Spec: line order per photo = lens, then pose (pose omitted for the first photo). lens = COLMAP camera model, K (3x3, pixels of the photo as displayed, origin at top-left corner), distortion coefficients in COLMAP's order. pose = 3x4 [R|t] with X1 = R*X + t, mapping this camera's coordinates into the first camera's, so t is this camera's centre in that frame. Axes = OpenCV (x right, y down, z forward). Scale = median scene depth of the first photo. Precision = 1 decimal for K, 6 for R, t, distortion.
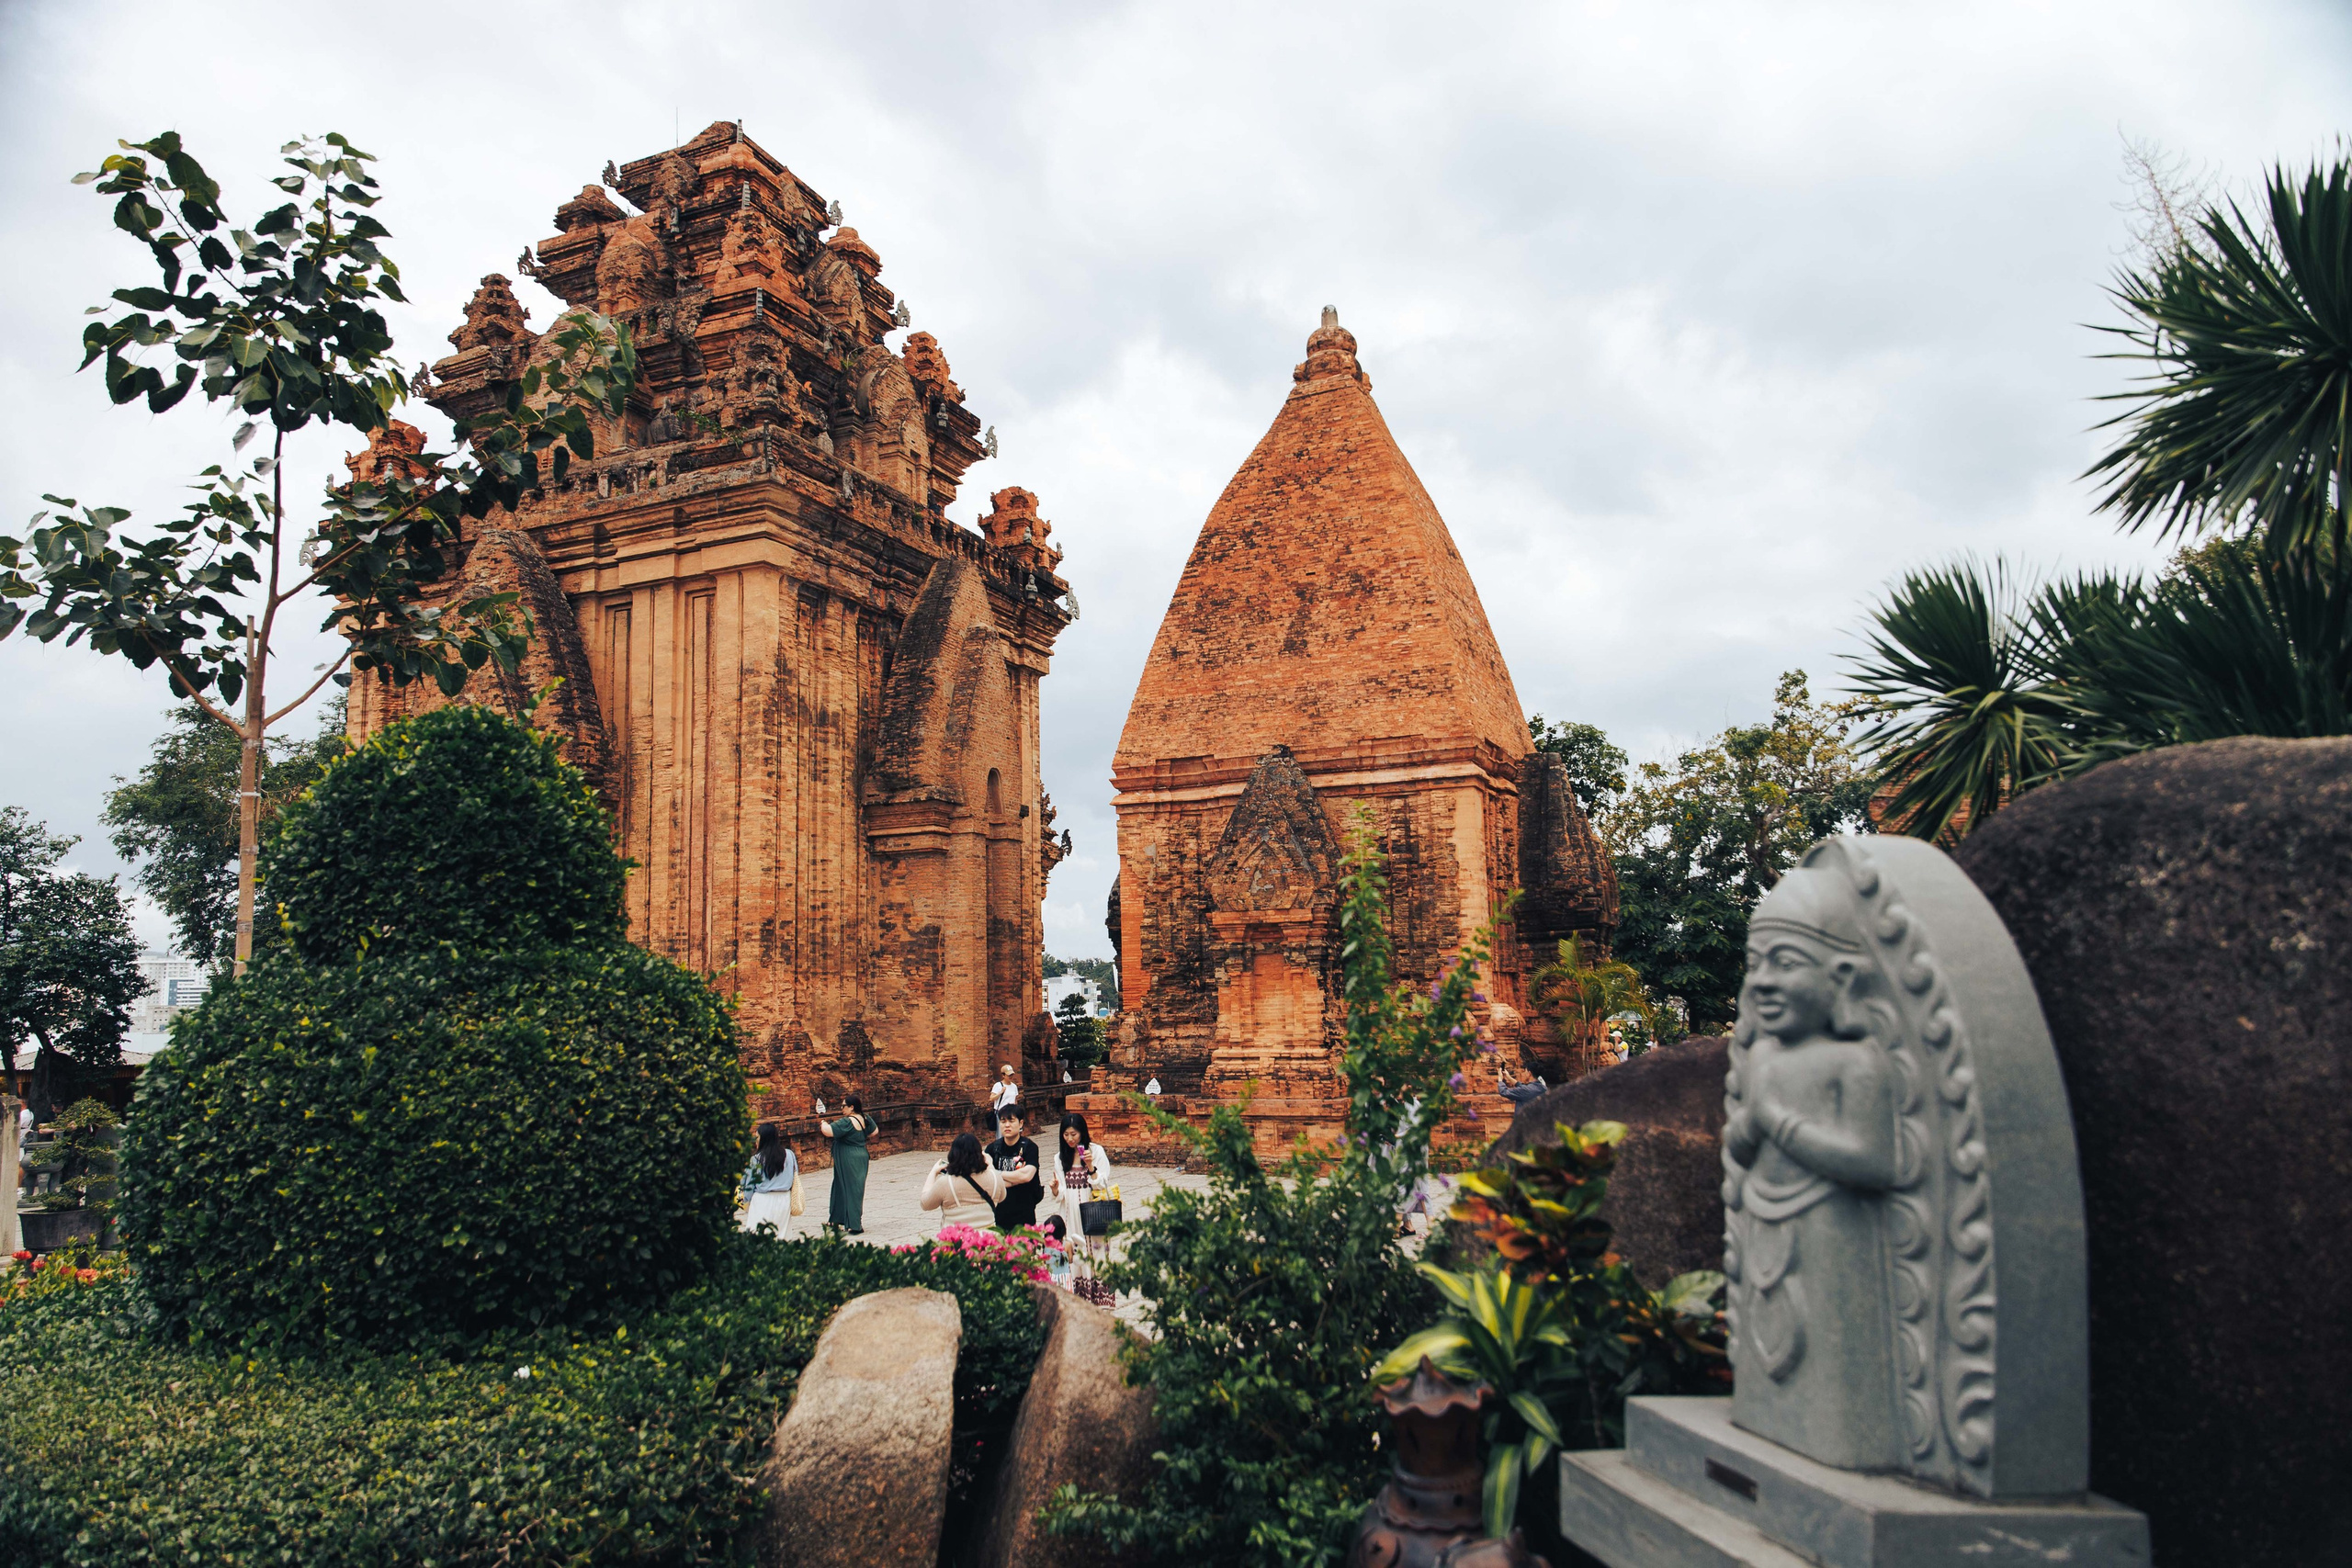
lens RADIAL K [[1509.9, 0, 1179.5], [0, 1509.9, 754.3], [0, 0, 1]] dist [-0.042843, 0.000733]
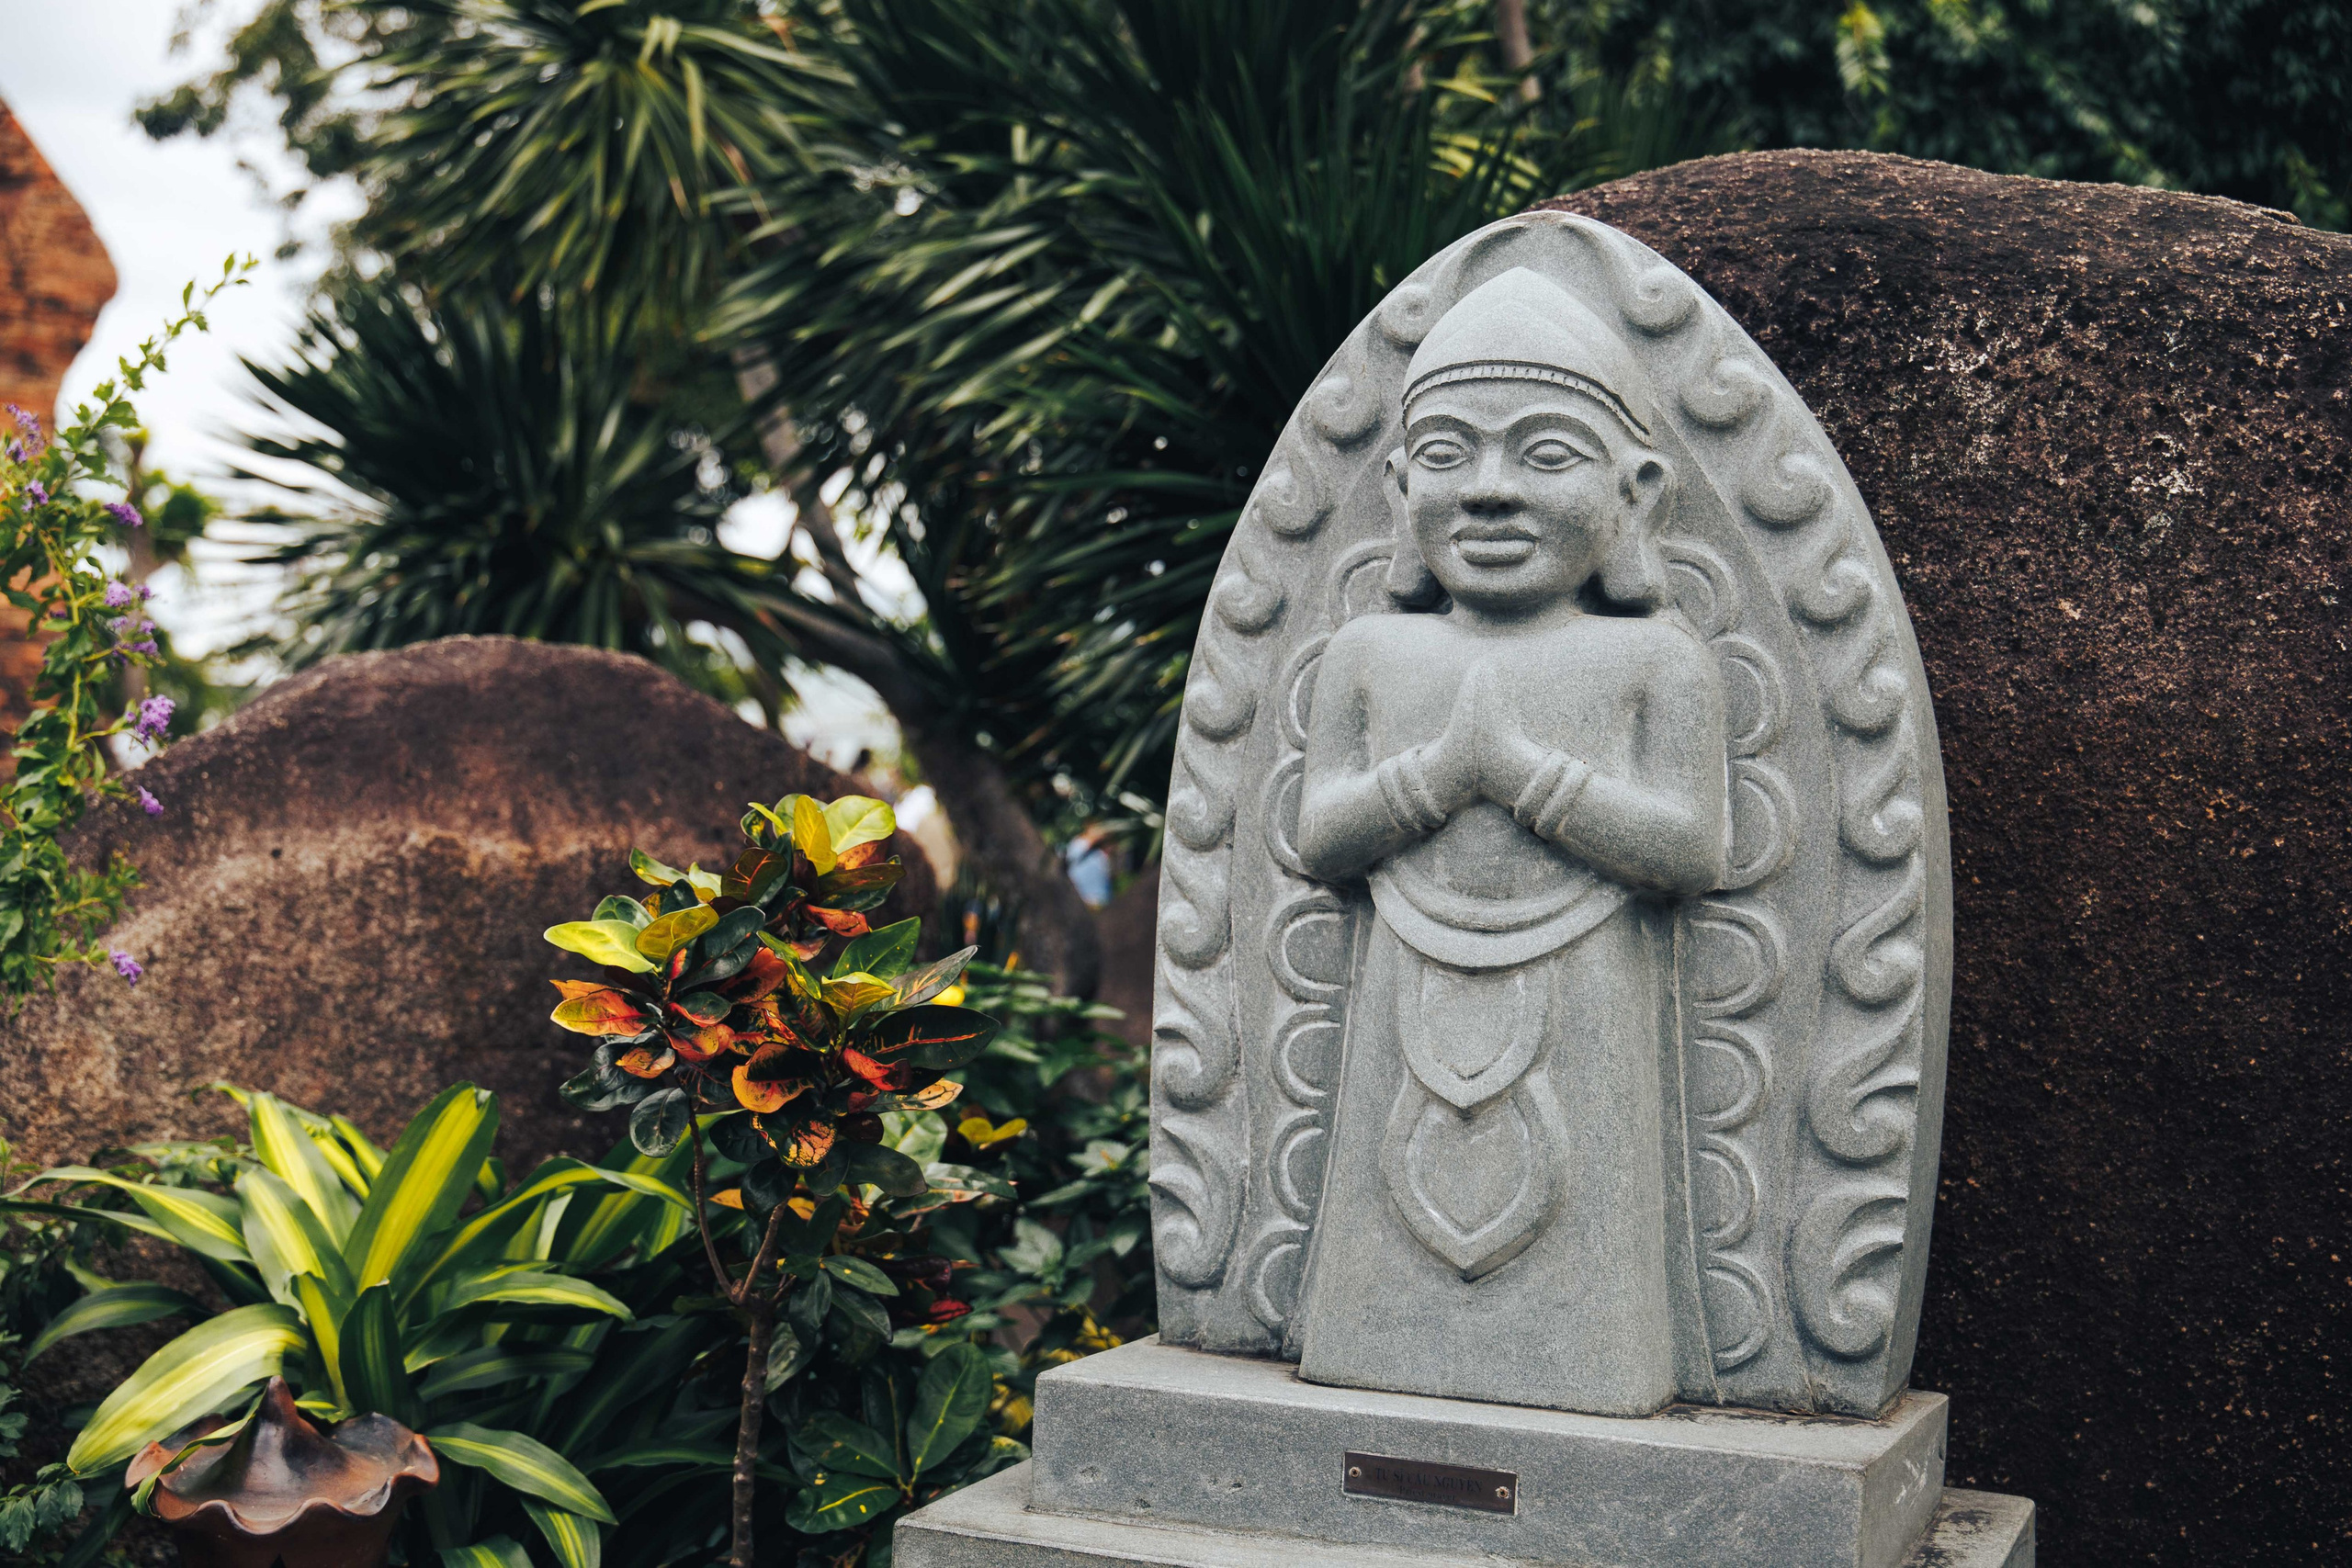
lens RADIAL K [[2946.8, 0, 1176.0], [0, 2946.8, 784.0], [0, 0, 1]] dist [-0.023912, -0.029018]
pose [[0.556610, -0.014587, 0.830646, -0.304668], [-0.162886, 0.978524, 0.126332, 0.094524], [-0.814649, -0.205618, 0.542280, 0.368487]]
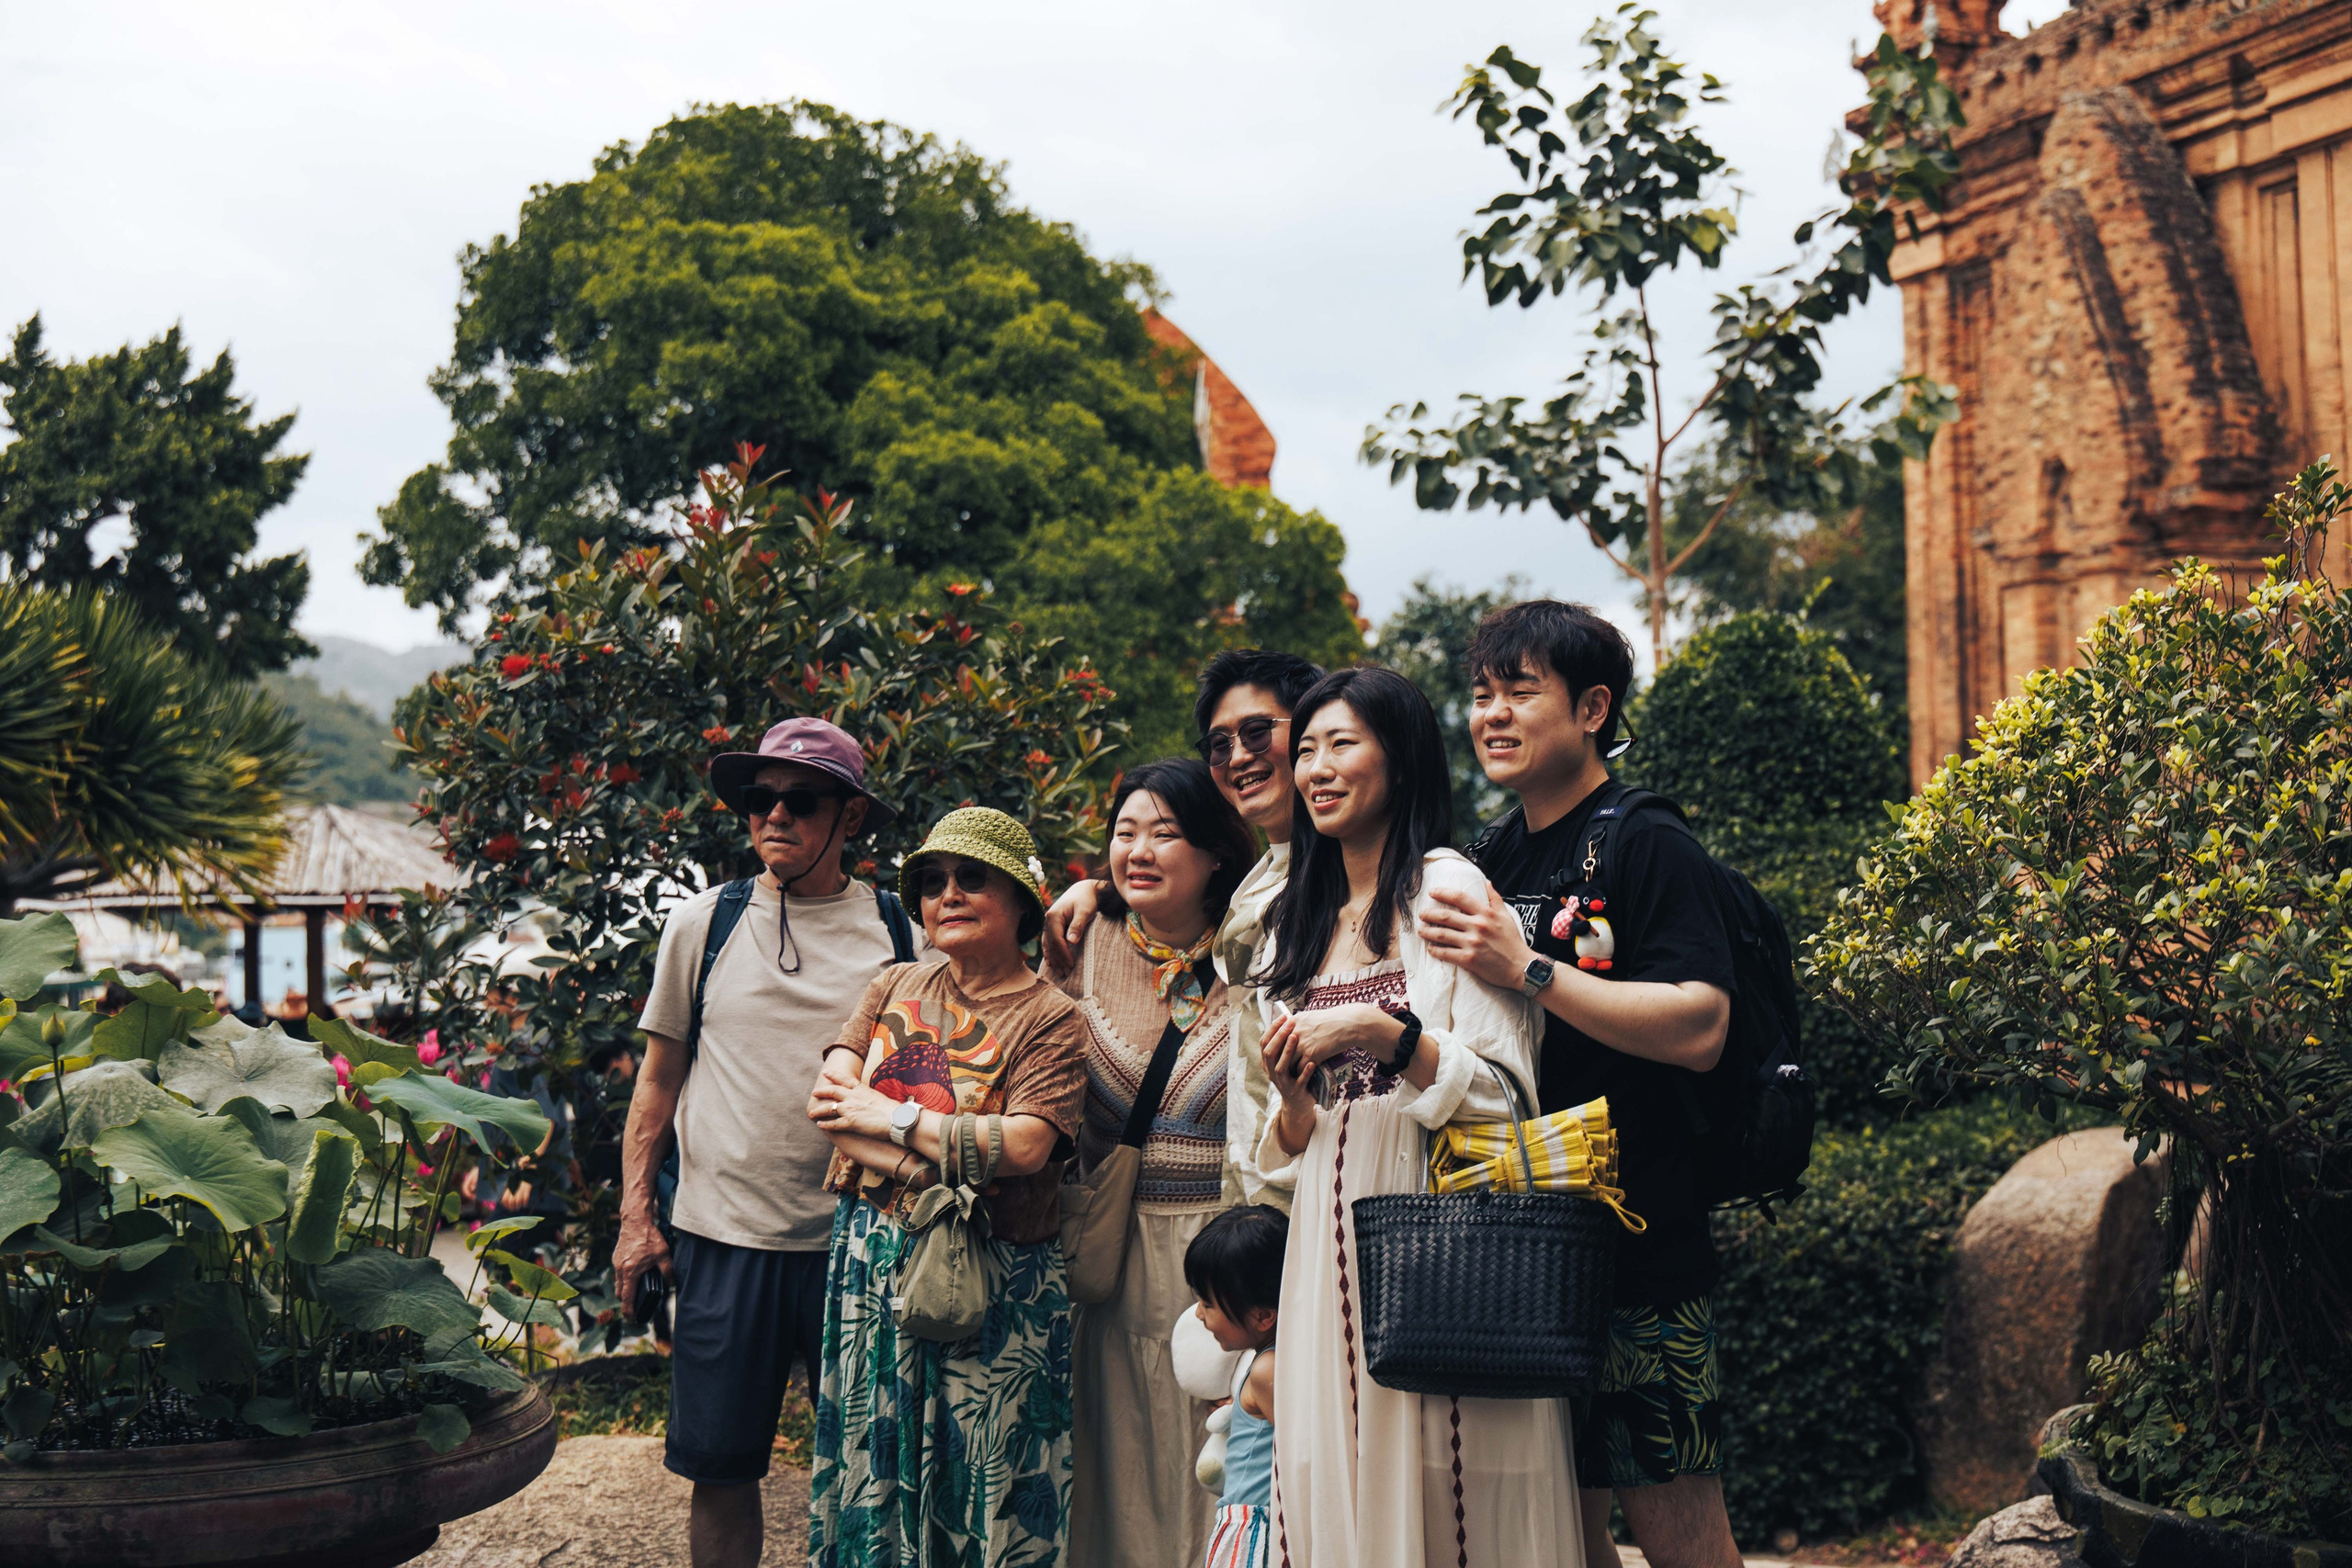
lens RADIAL K [[2946.8, 0, 1176.0], [0, 2946.8, 784.0], [0, 0, 1]] dist [-0.023912, -0.029018]
pose [[0.698726, -0.010070, -0.715318, 0.848038], [0.120876, 0.987186, 0.104175, -0.194597], [0.705104, -0.159254, 0.690990, -0.916557]]
